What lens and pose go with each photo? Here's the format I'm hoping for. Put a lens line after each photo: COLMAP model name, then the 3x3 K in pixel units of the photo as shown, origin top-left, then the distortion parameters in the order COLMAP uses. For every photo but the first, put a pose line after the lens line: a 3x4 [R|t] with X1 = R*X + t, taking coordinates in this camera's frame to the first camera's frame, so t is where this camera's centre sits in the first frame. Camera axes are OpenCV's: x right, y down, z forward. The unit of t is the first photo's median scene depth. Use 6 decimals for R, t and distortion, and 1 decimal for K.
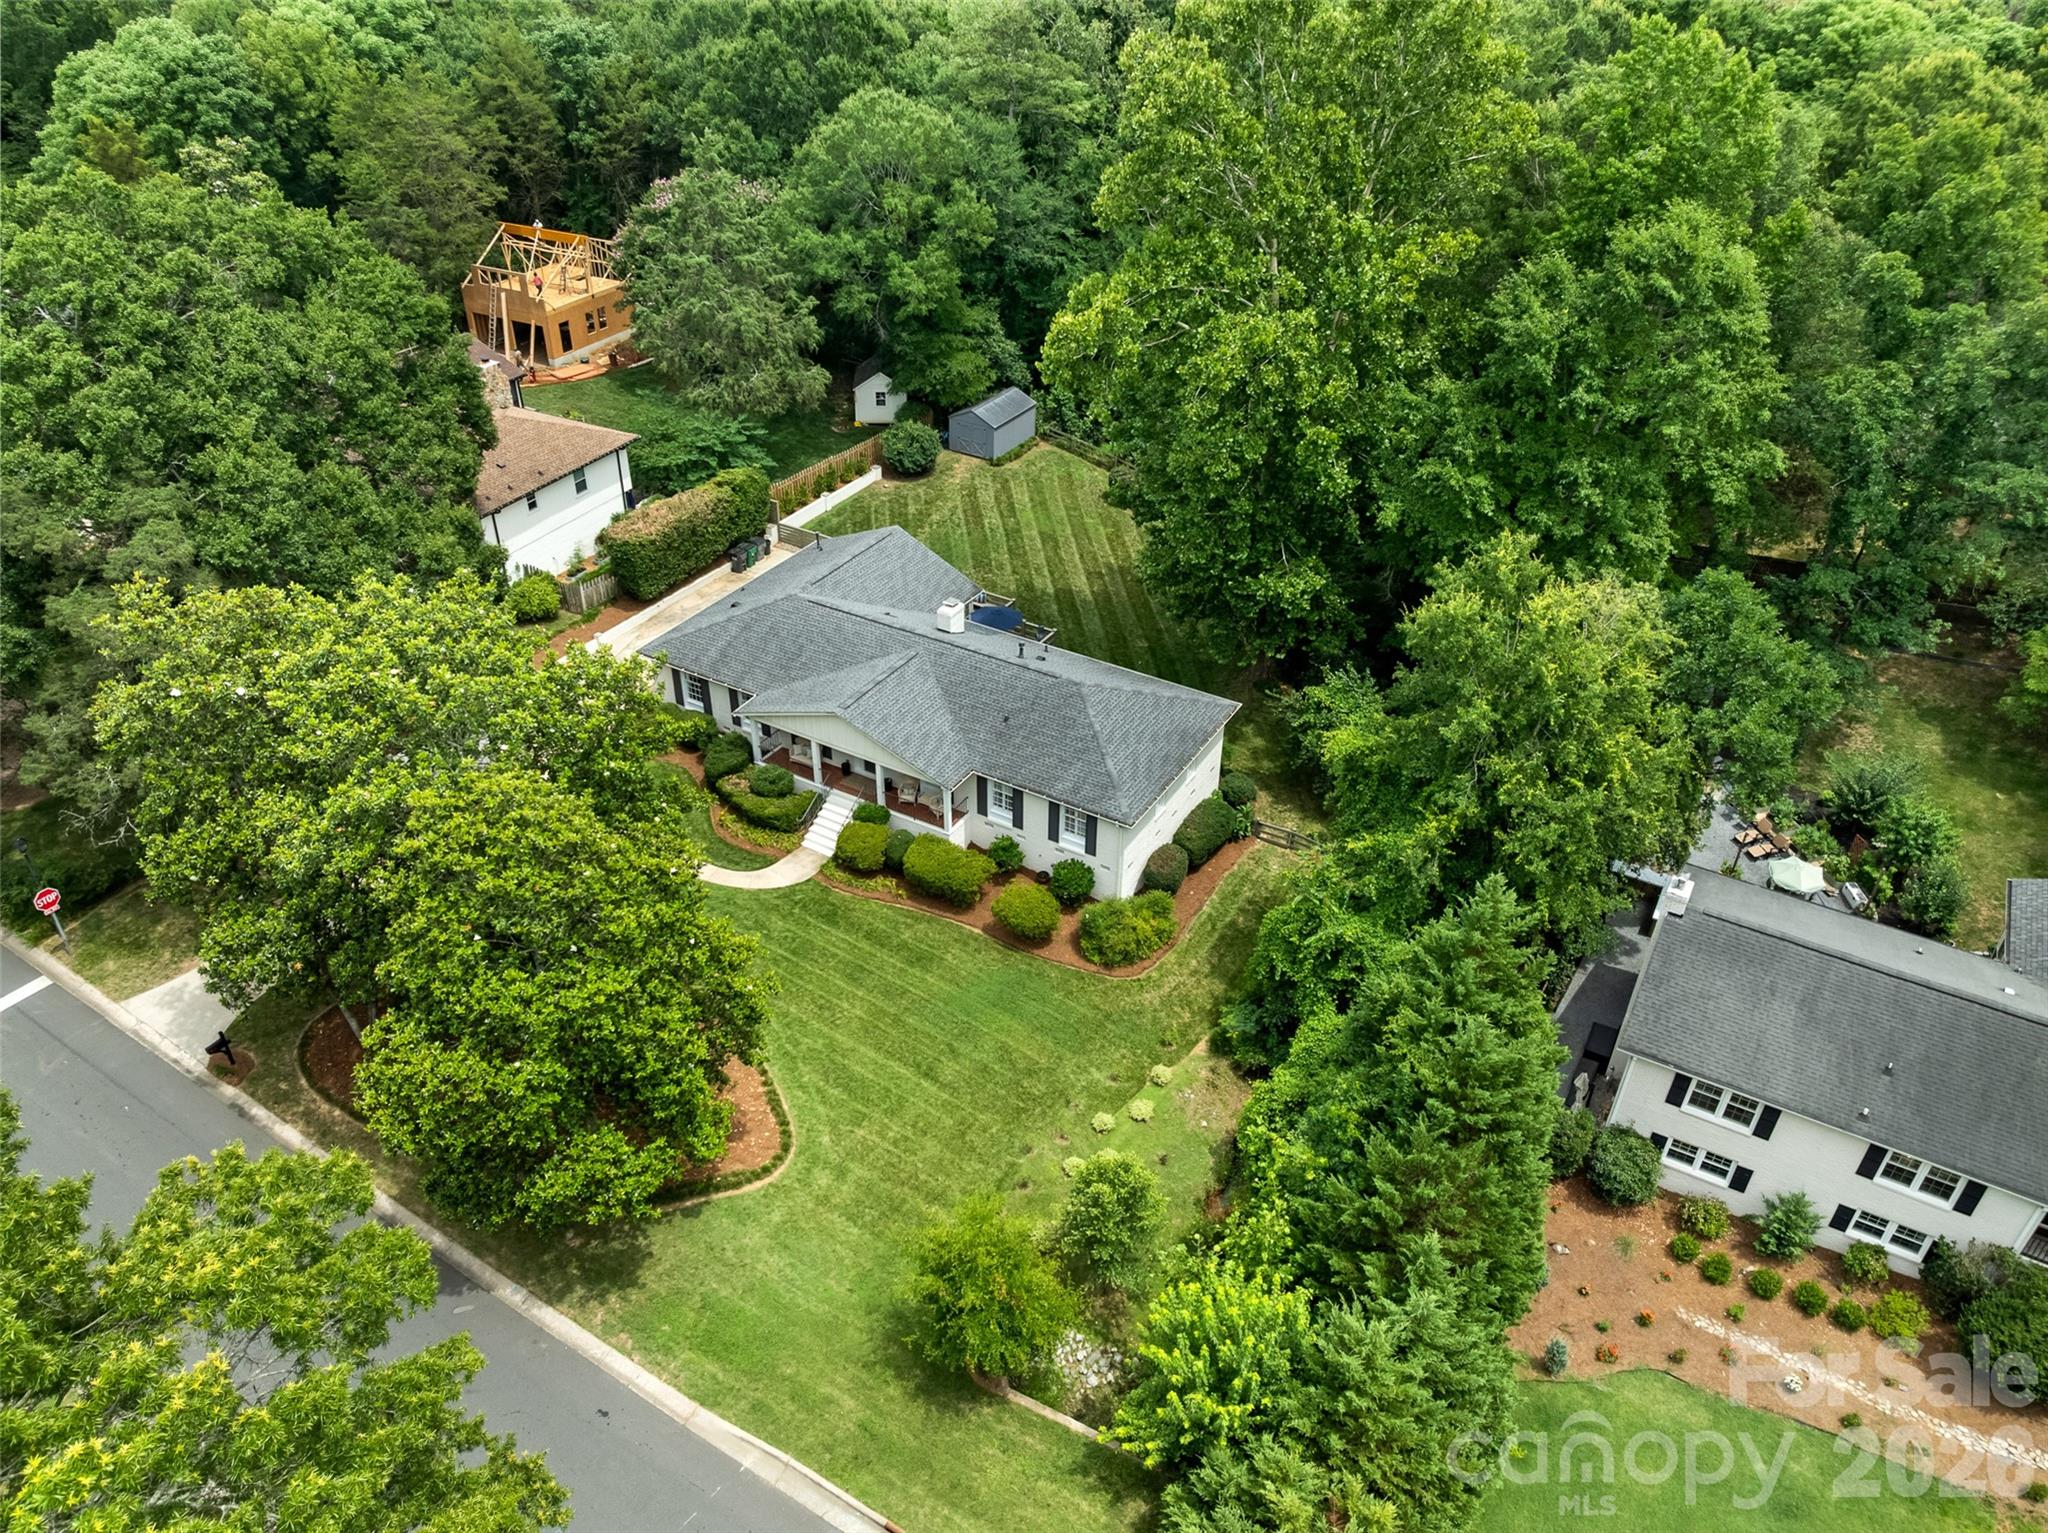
lens RADIAL K [[1436.1, 0, 1024.0], [0, 1436.1, 766.5], [0, 0, 1]] dist [-0.028377, 0.001262]
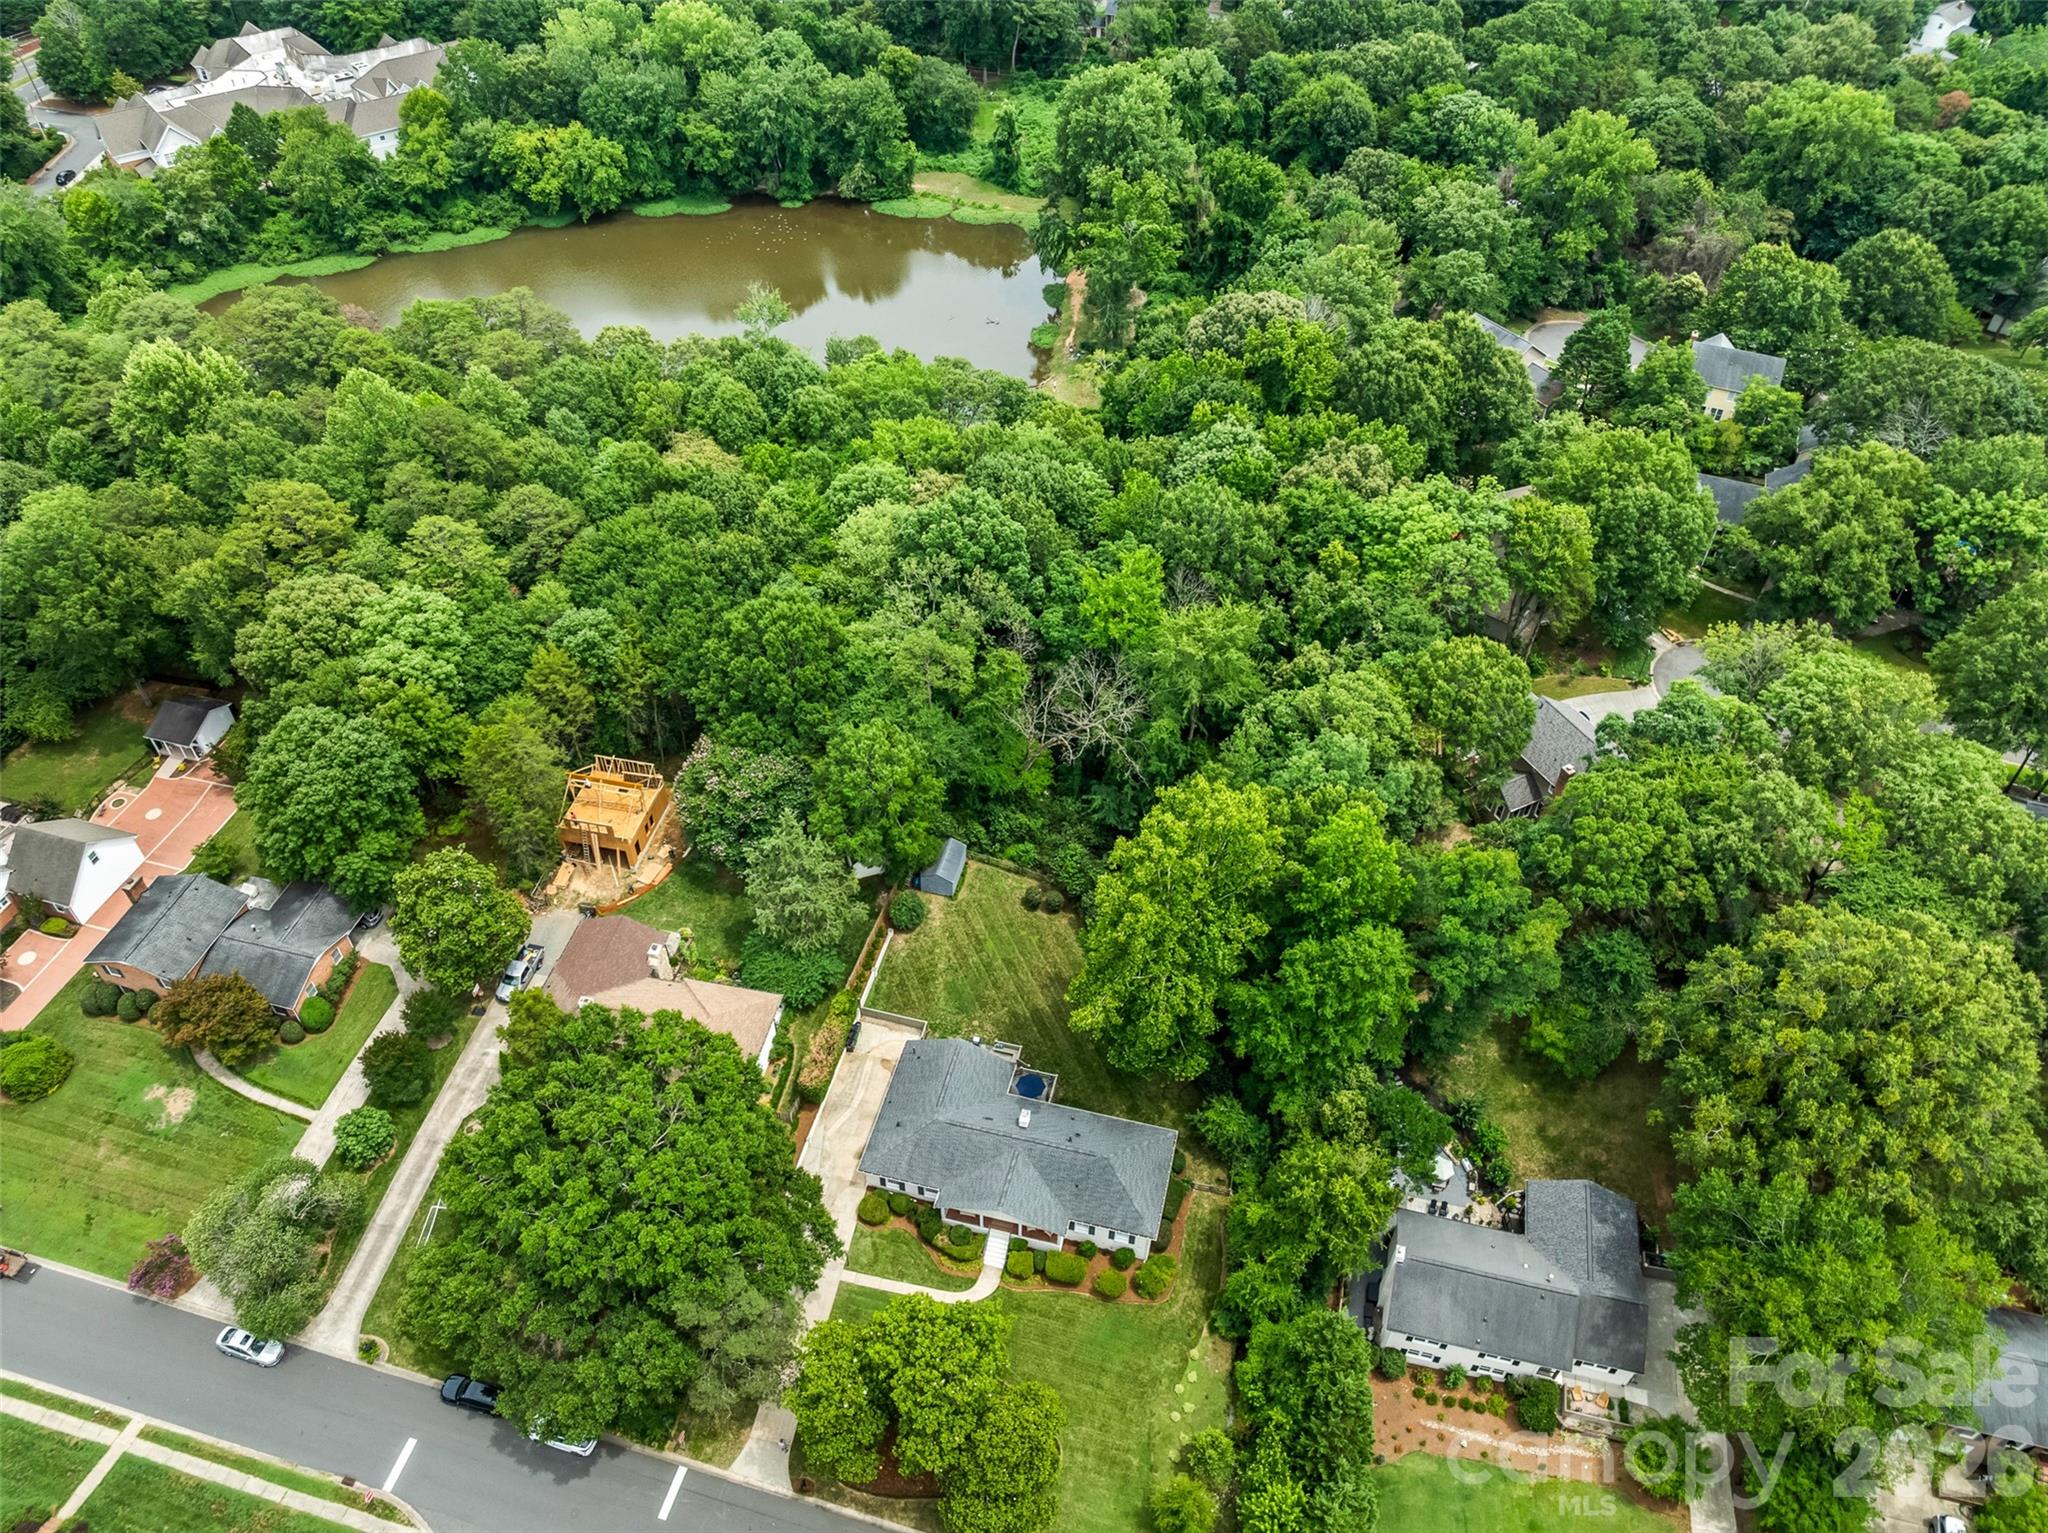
lens RADIAL K [[1436.1, 0, 1024.0], [0, 1436.1, 766.5], [0, 0, 1]] dist [-0.028377, 0.001262]
pose [[0.959067, -0.201266, 0.199207, -0.453413], [0.166239, 0.969643, 0.179323, -1.211590], [-0.229251, -0.138867, 0.963411, -1.039992]]
